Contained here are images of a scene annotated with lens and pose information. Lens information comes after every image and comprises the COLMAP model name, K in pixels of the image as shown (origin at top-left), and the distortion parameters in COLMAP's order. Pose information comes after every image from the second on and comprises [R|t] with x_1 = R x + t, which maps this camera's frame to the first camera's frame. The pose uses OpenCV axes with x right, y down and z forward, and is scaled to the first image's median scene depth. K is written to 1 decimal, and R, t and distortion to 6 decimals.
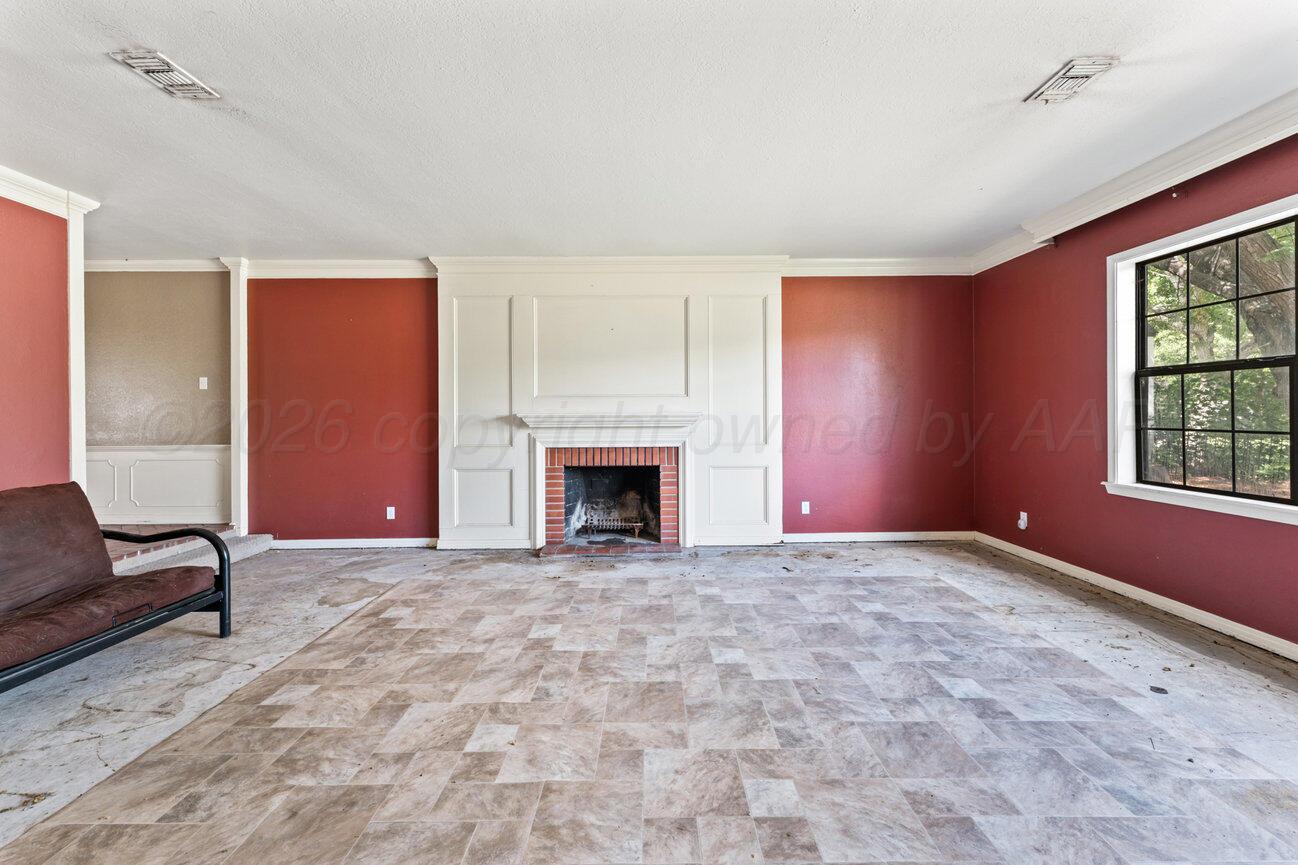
lens RADIAL K [[532.2, 0, 654.9], [0, 532.2, 410.9], [0, 0, 1]] dist [0.001585, 0.000067]
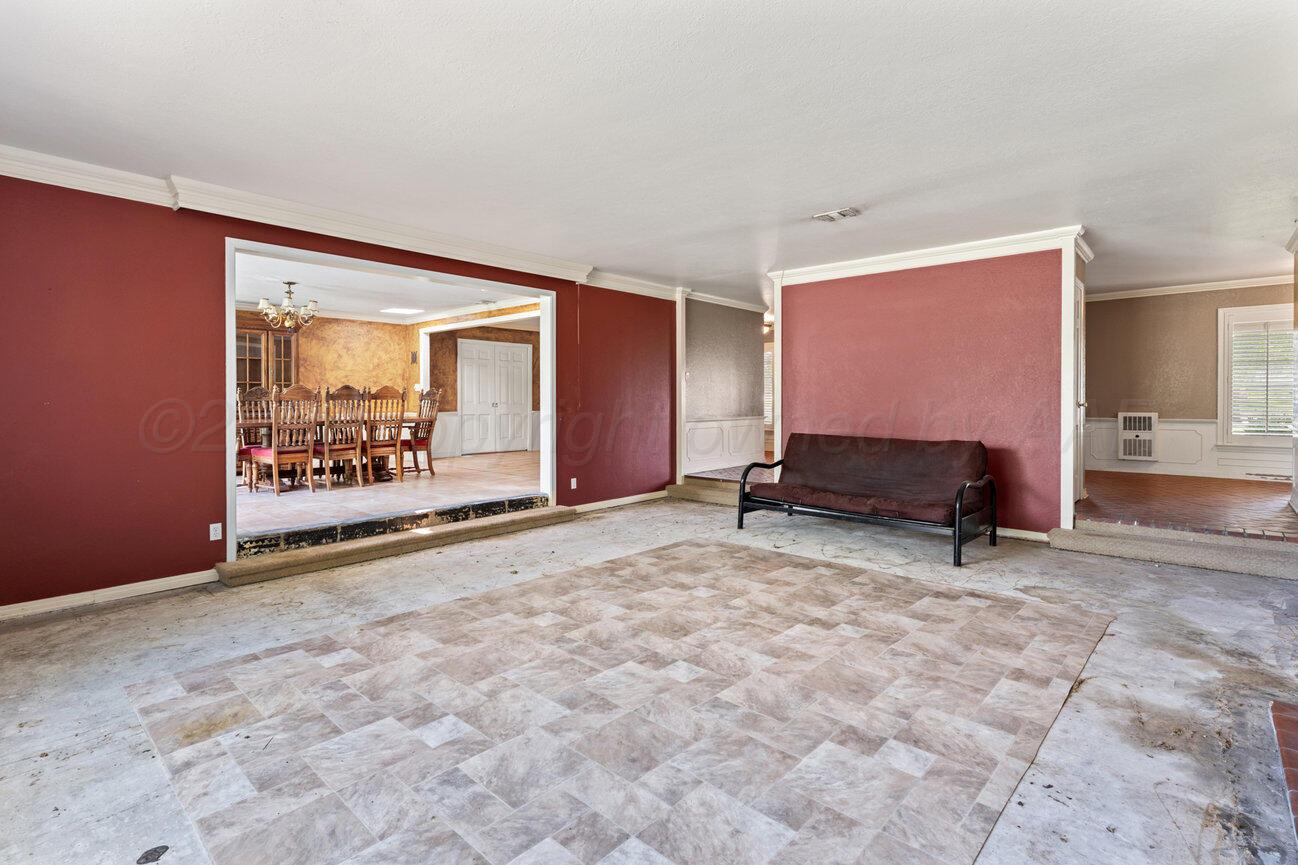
lens RADIAL K [[626.8, 0, 646.4], [0, 626.8, 410.9], [0, 0, 1]] dist [0.000638, 0.002162]
pose [[-0.687006, 0.021741, -0.726327, 0.746150], [0.010186, 0.999742, 0.020290, -0.000191], [0.726581, 0.006541, -0.687050, 1.335927]]
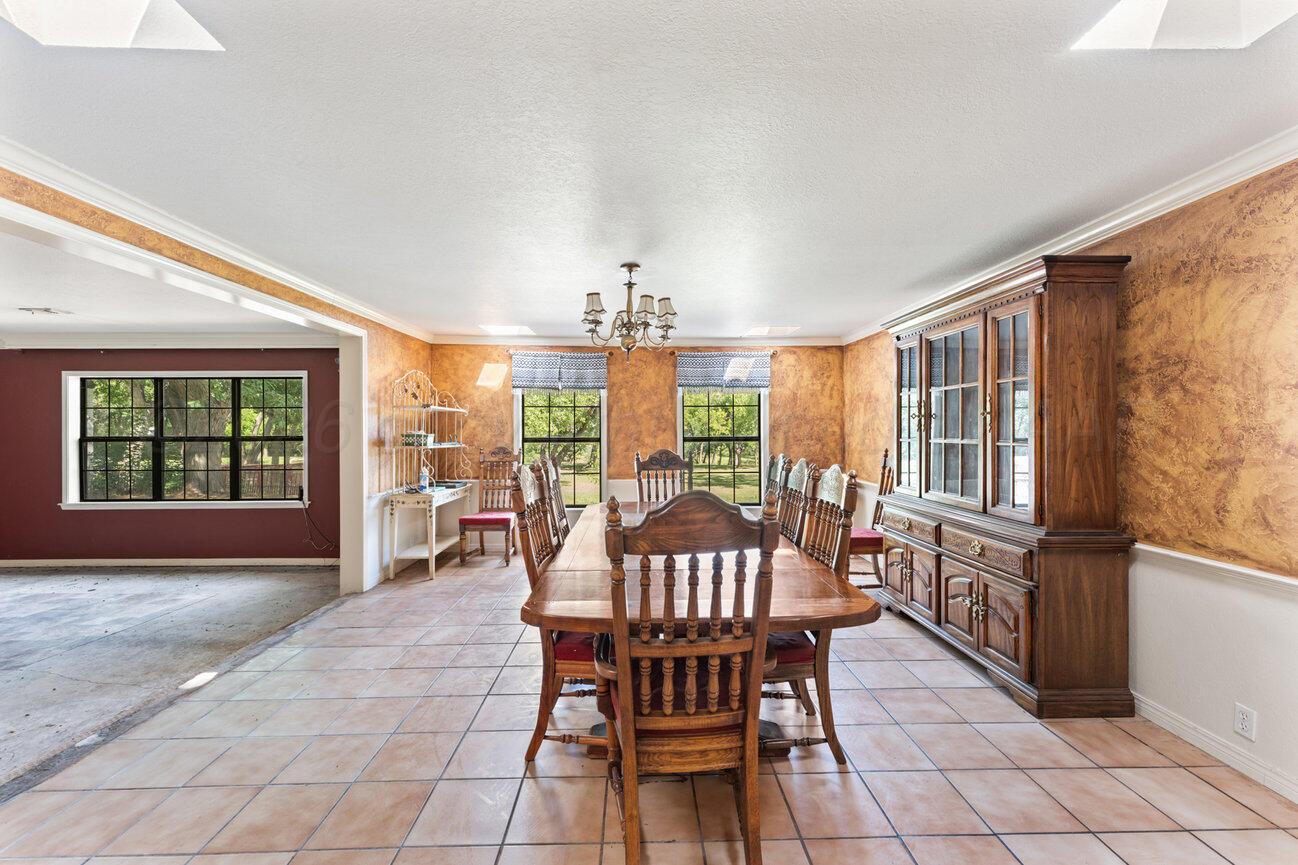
lens RADIAL K [[532.2, 0, 650.5], [0, 532.2, 431.9], [0, 0, 1]] dist [0.001585, 0.000067]
pose [[0.011955, 0.003673, 0.999922, -0.876611], [0.000587, 0.999993, -0.003680, -0.091986], [-0.999928, 0.000631, 0.011952, -0.948551]]
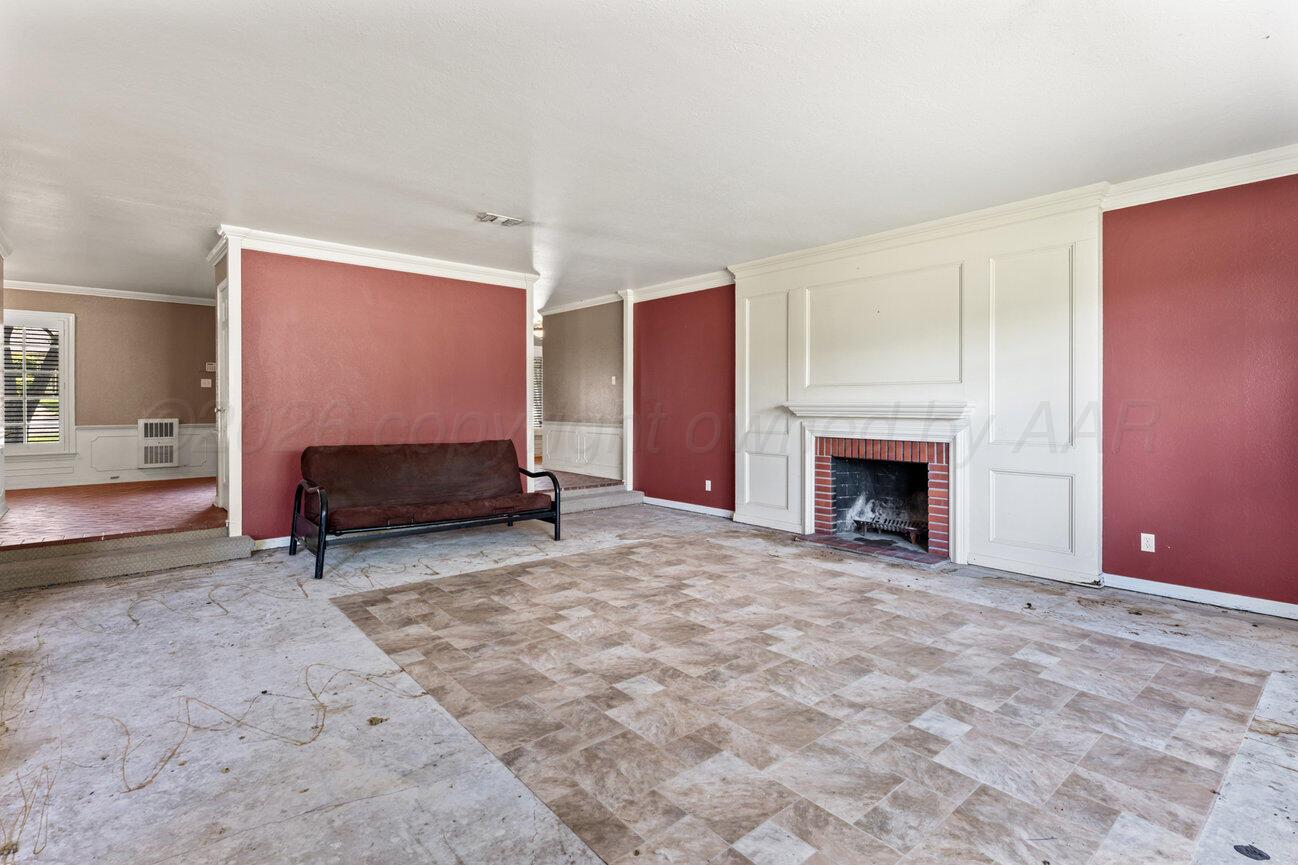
lens RADIAL K [[626.8, 0, 658.8], [0, 626.8, 399.1], [0, 0, 1]] dist [0.000638, 0.002162]
pose [[0.650795, -0.000212, -0.759254, 0.733387], [-0.000823, 0.999999, -0.000985, -0.000596], [0.759253, 0.001266, 0.650794, 0.001768]]
